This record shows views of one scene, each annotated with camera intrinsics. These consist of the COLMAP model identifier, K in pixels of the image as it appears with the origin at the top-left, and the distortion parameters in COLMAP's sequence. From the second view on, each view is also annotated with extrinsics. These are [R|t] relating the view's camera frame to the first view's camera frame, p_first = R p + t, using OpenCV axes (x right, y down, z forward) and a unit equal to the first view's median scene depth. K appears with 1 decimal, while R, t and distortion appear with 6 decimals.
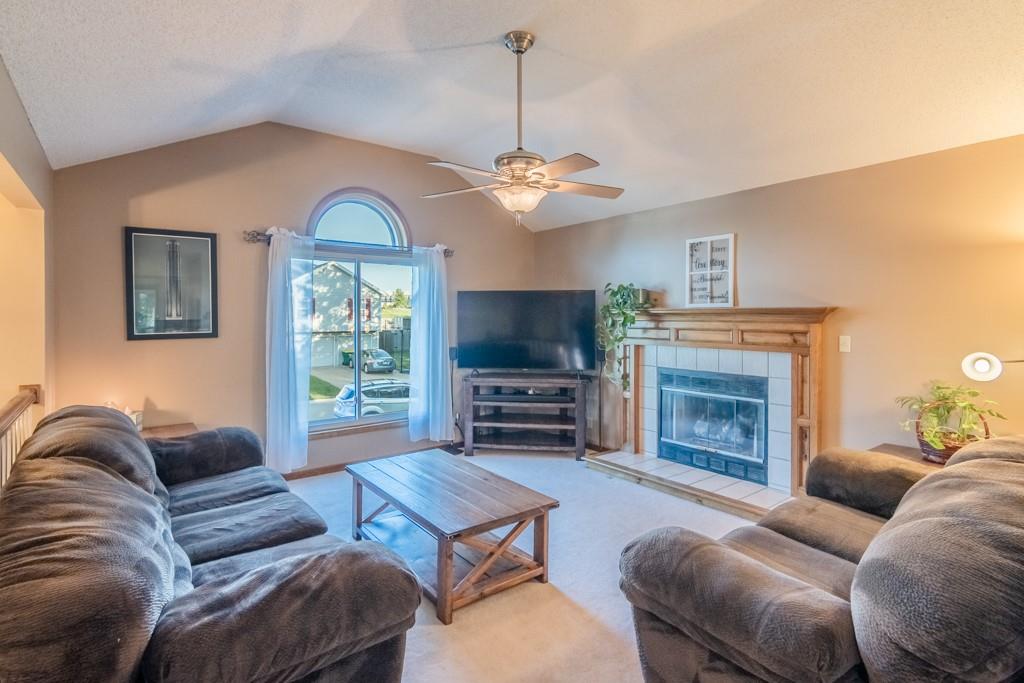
lens RADIAL K [[502.5, 0, 513.9], [0, 502.5, 320.1], [0, 0, 1]] dist [0.007215, -0.001919]
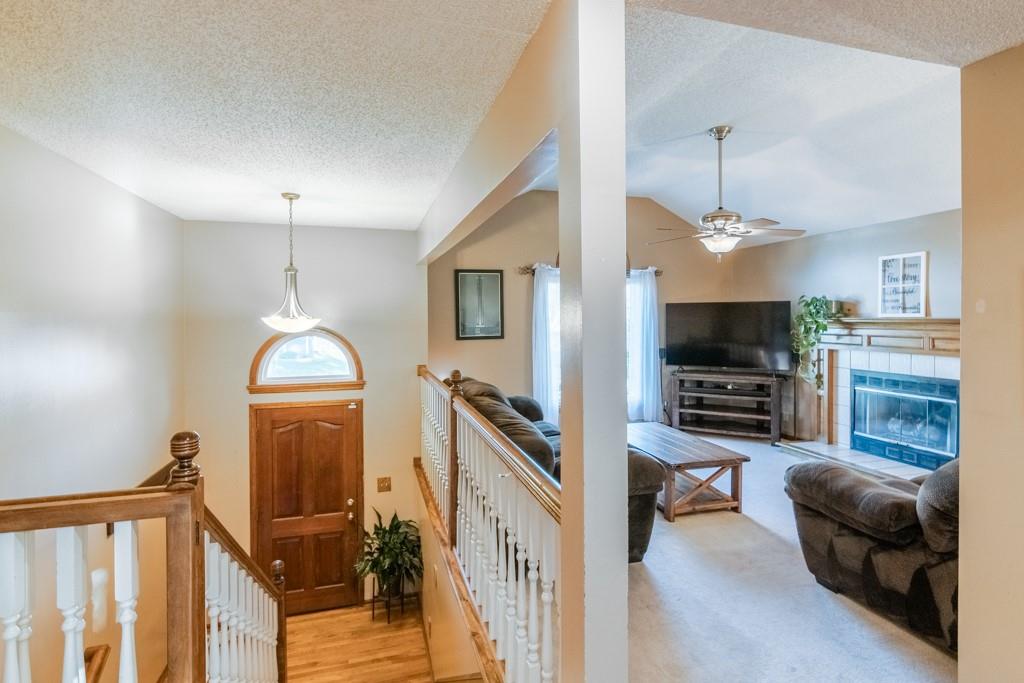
lens RADIAL K [[502.5, 0, 519.5], [0, 502.5, 322.3], [0, 0, 1]] dist [0.007215, -0.001919]
pose [[0.934148, 0.000193, -0.356885, -0.007571], [0.001104, 0.999994, 0.003430, -0.018795], [0.356883, -0.003598, 0.934142, -0.368834]]
